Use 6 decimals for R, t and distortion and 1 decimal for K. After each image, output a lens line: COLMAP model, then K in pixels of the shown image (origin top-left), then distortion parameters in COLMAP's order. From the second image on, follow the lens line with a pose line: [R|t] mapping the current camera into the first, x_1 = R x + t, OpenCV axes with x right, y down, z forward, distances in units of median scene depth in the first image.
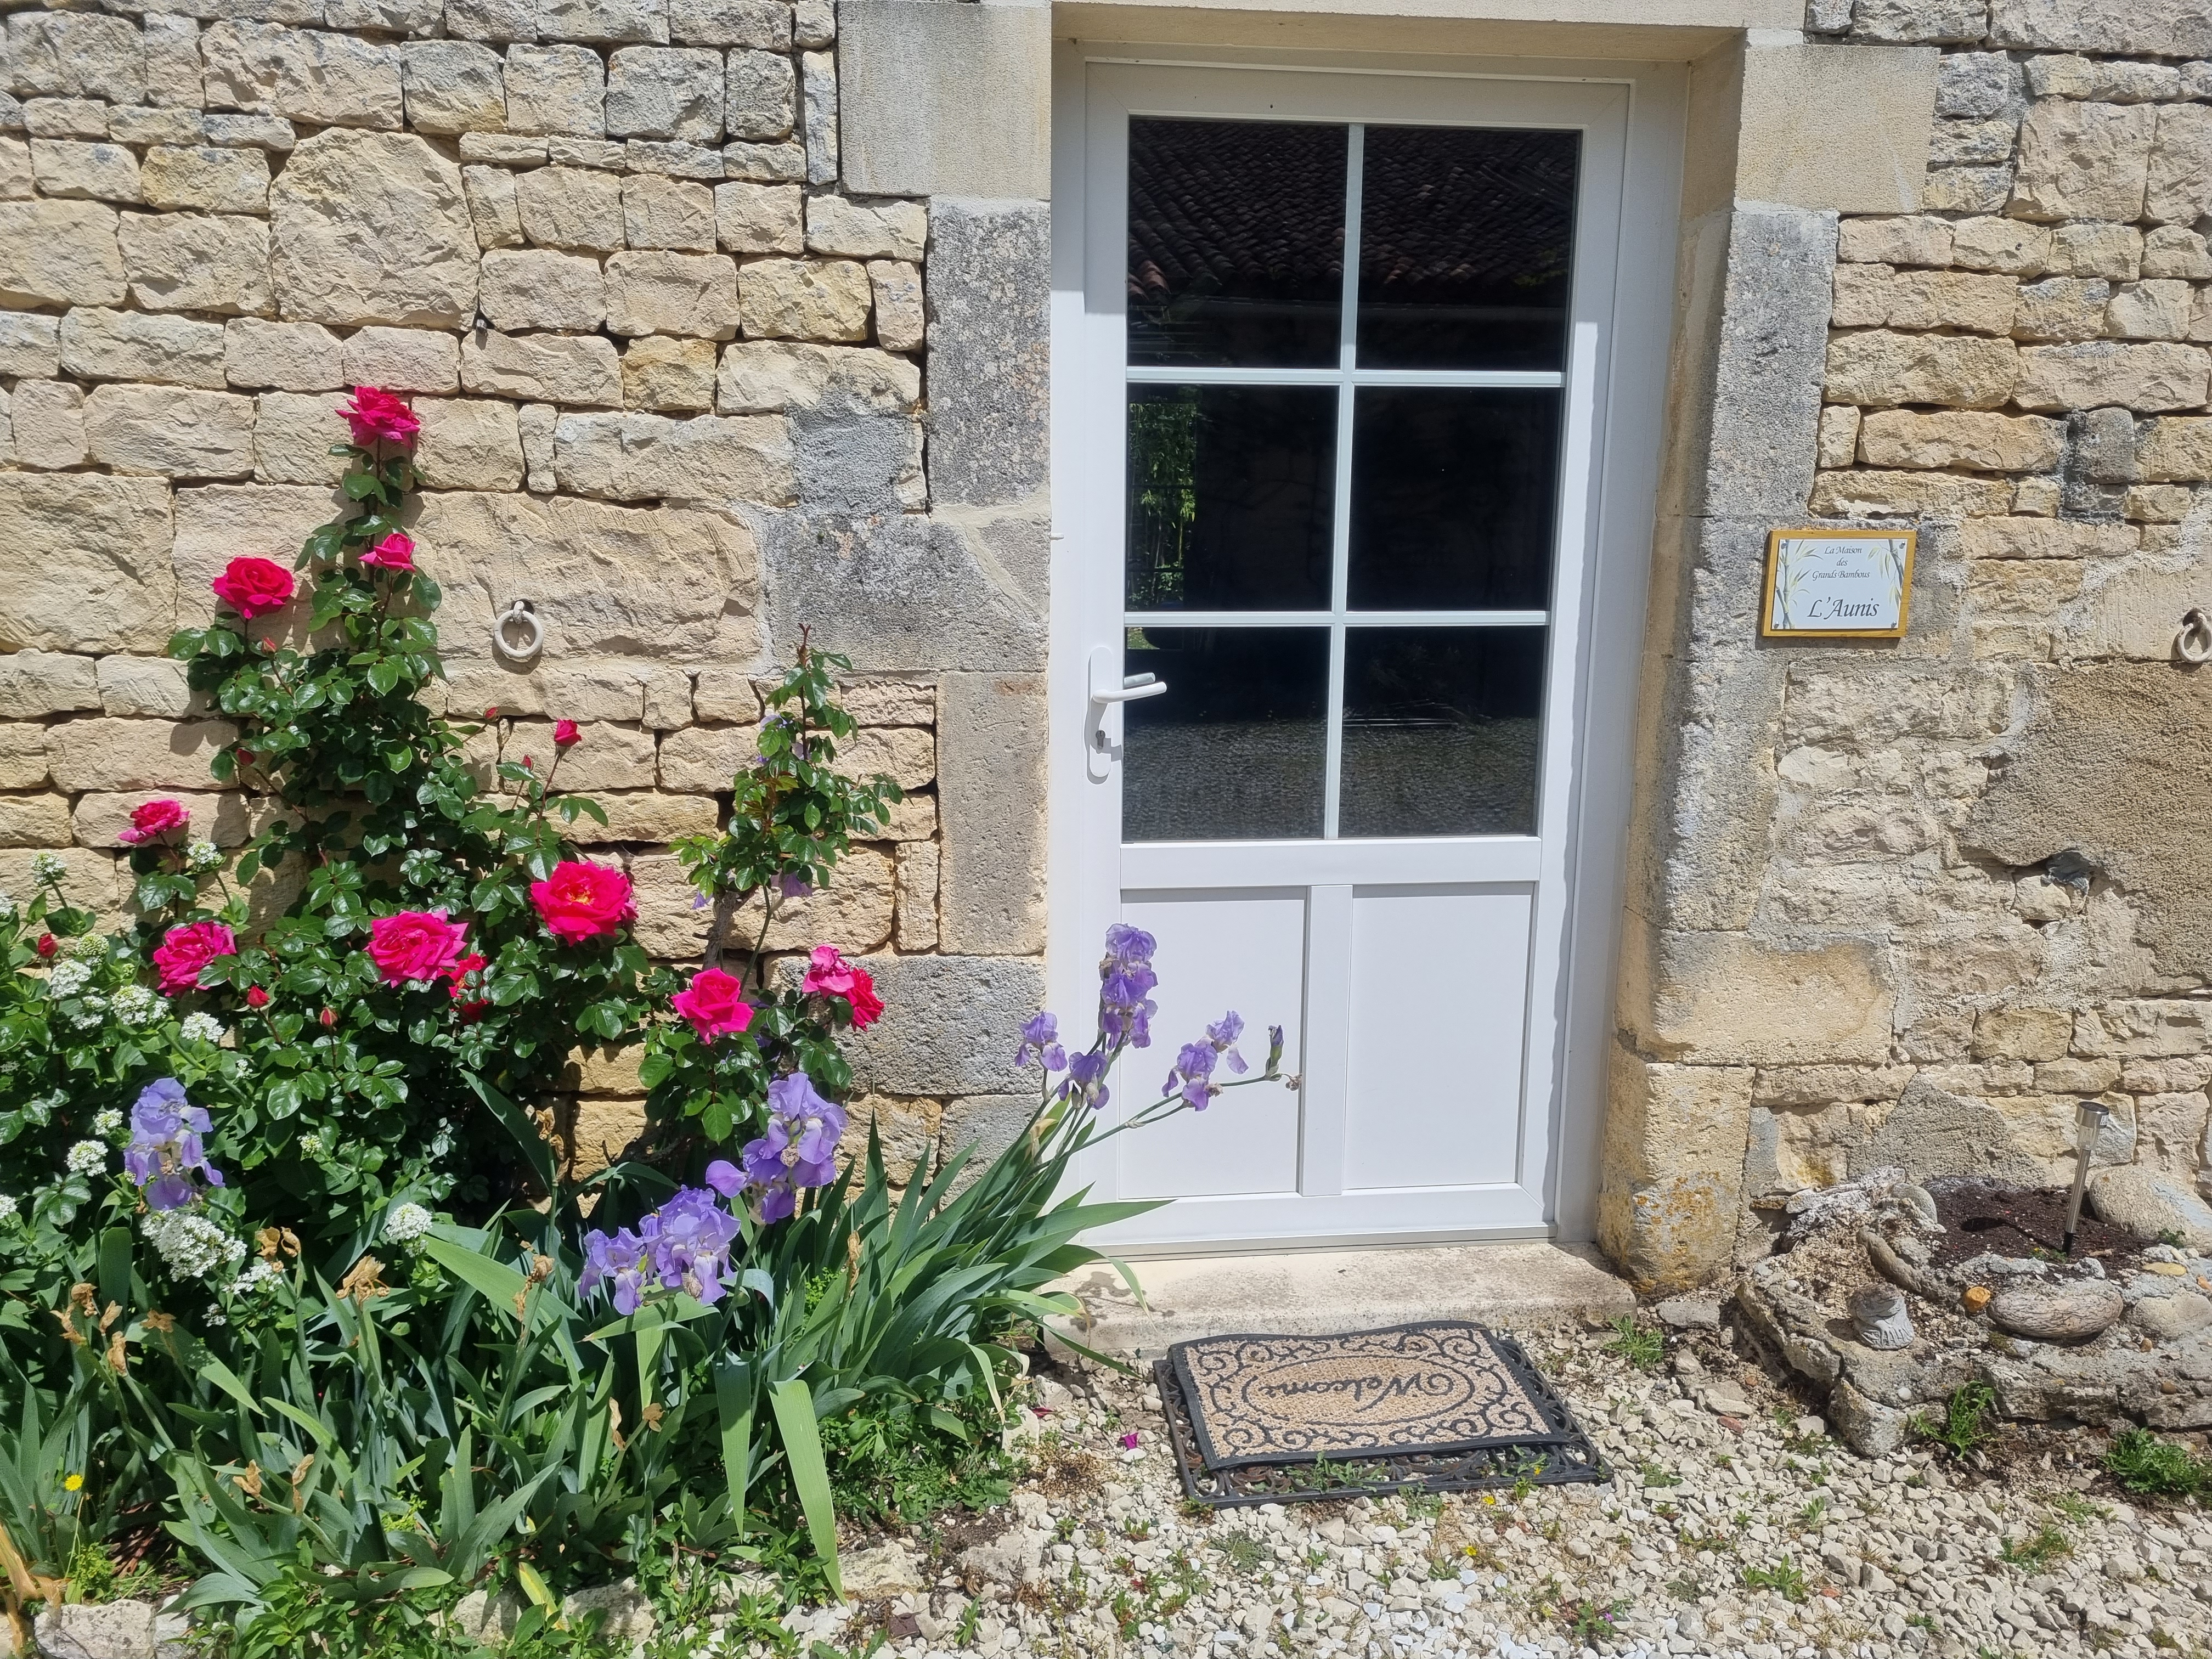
lens RADIAL K [[1669.8, 0, 1106.1], [0, 1669.8, 831.8], [0, 0, 1]] dist [0.004724, 0.001796]
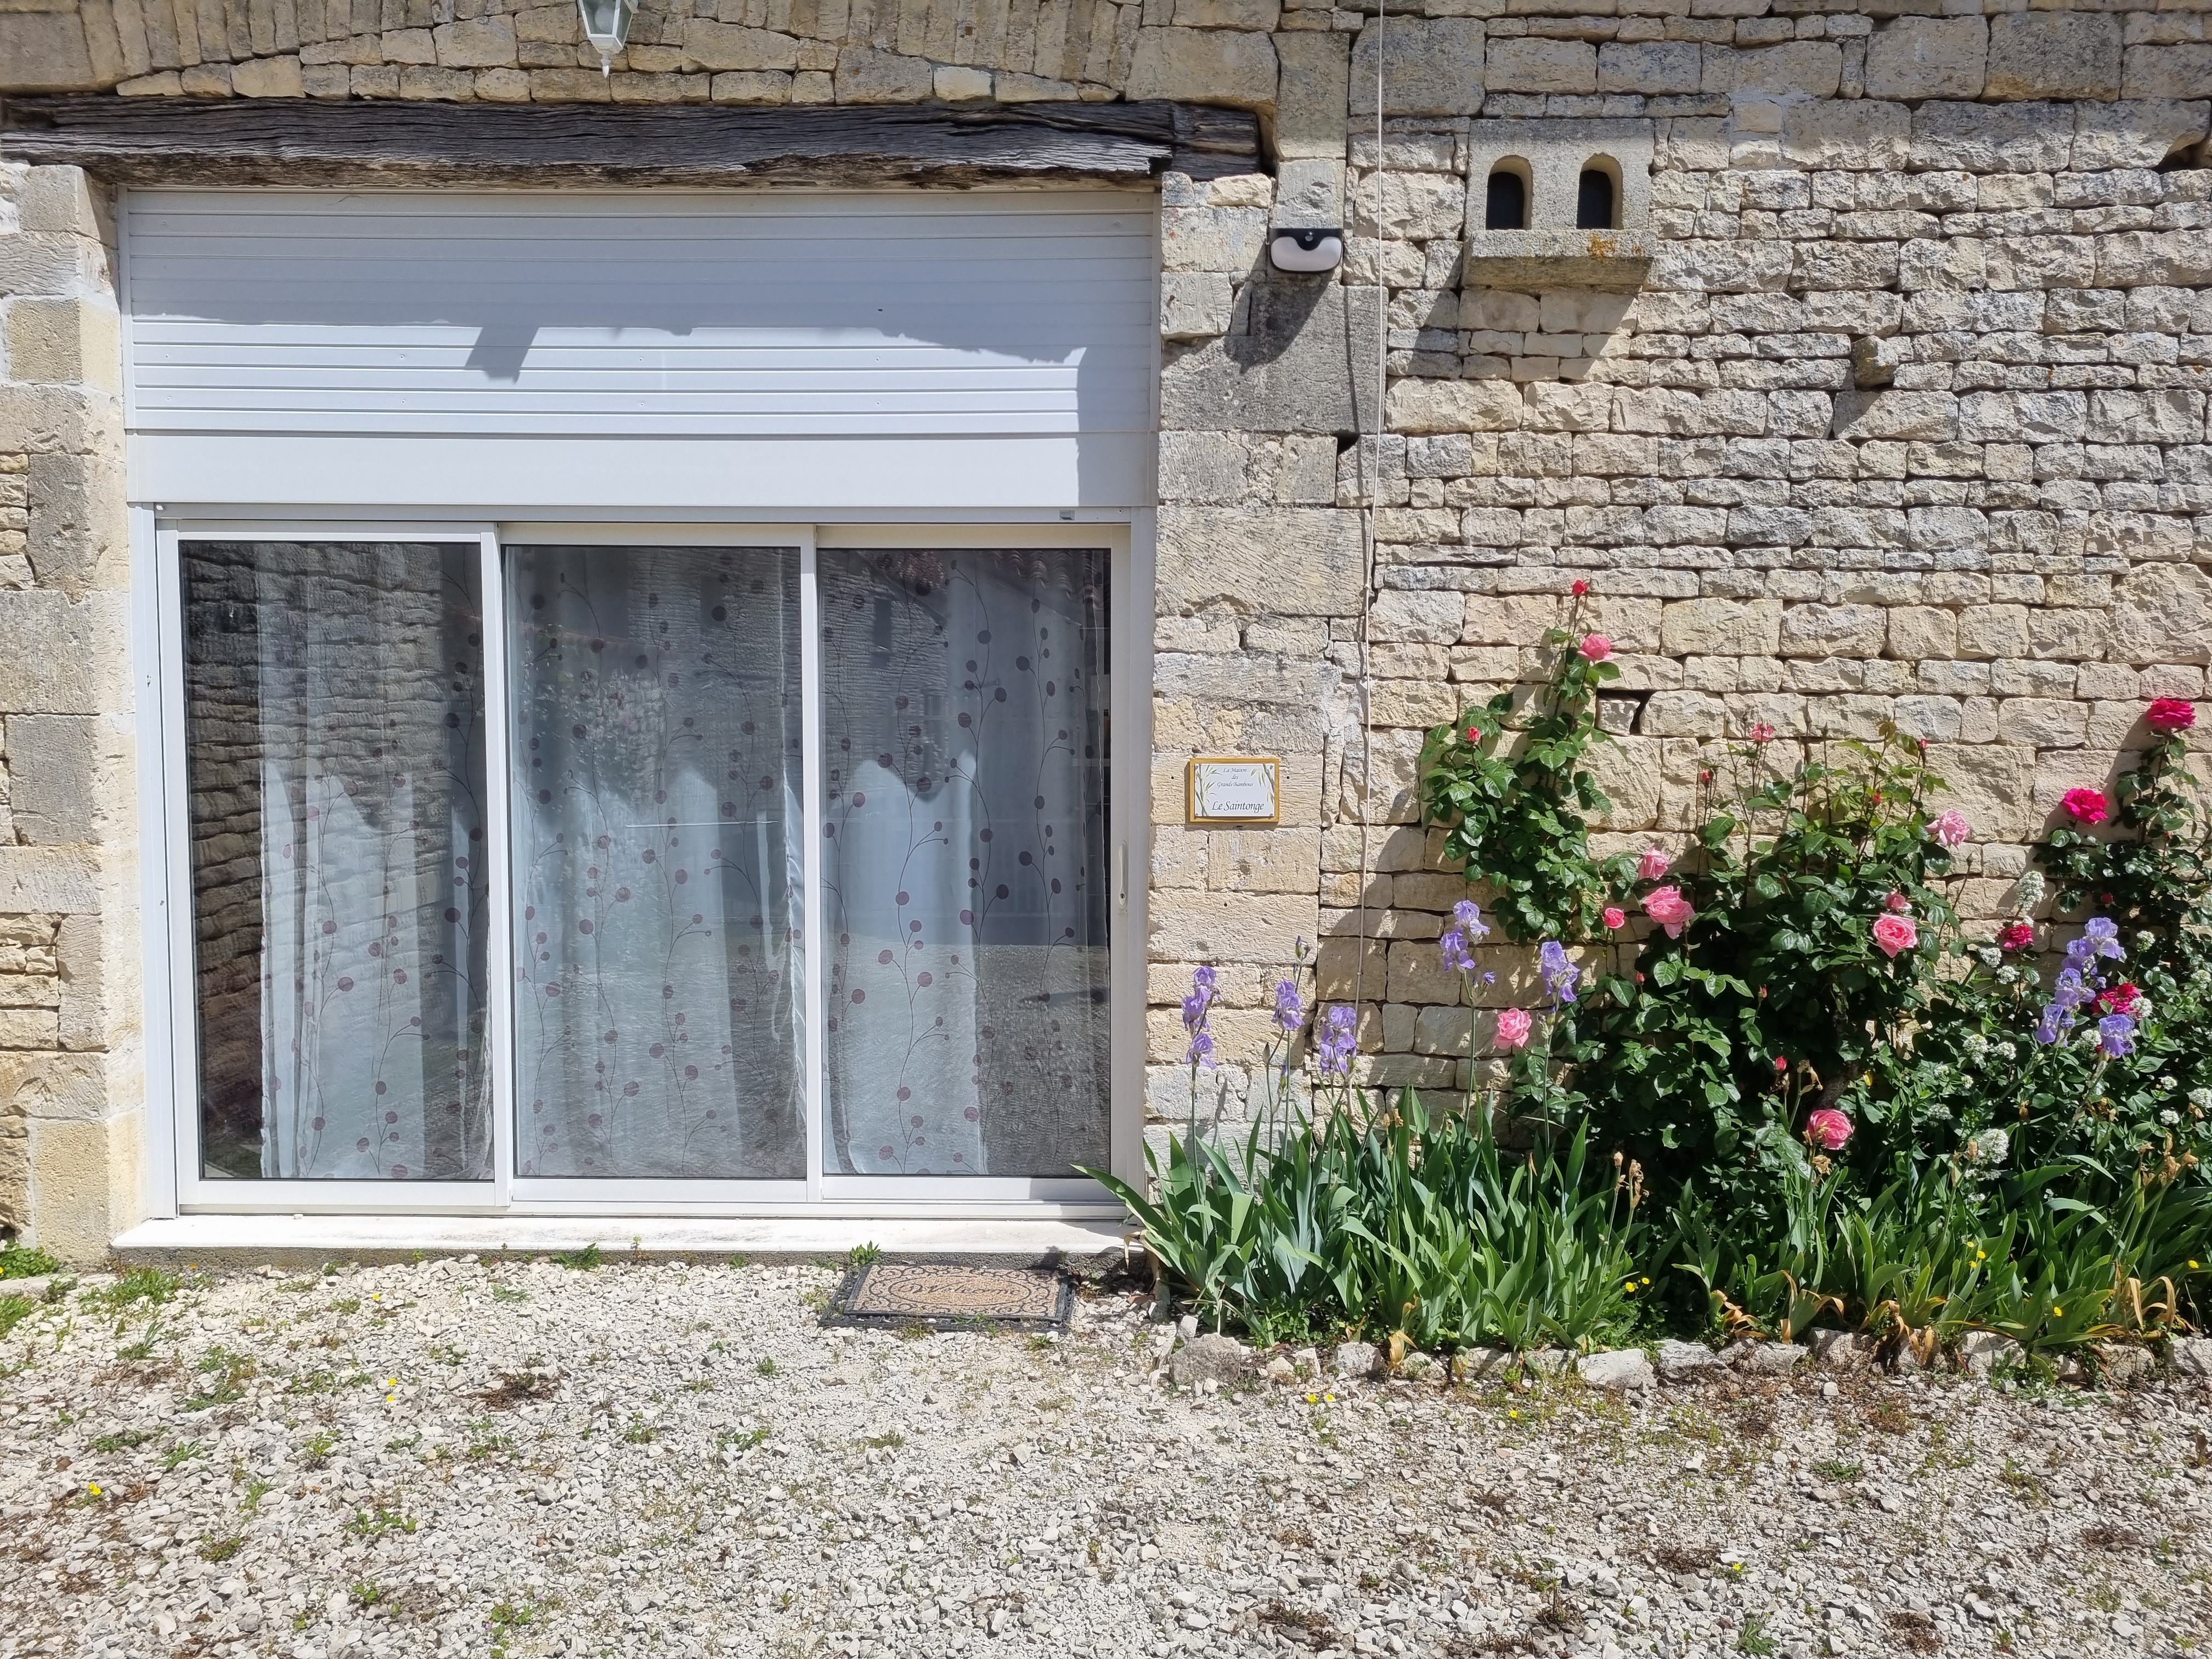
lens RADIAL K [[1669.8, 0, 1105.3], [0, 1669.8, 828.5], [0, 0, 1]] dist [0.004724, 0.001796]
pose [[0.990095, 0.001020, -0.140398, -1.348076], [-0.016081, 0.994217, -0.106181, 0.090280], [0.139478, 0.107387, 0.984385, -0.961704]]
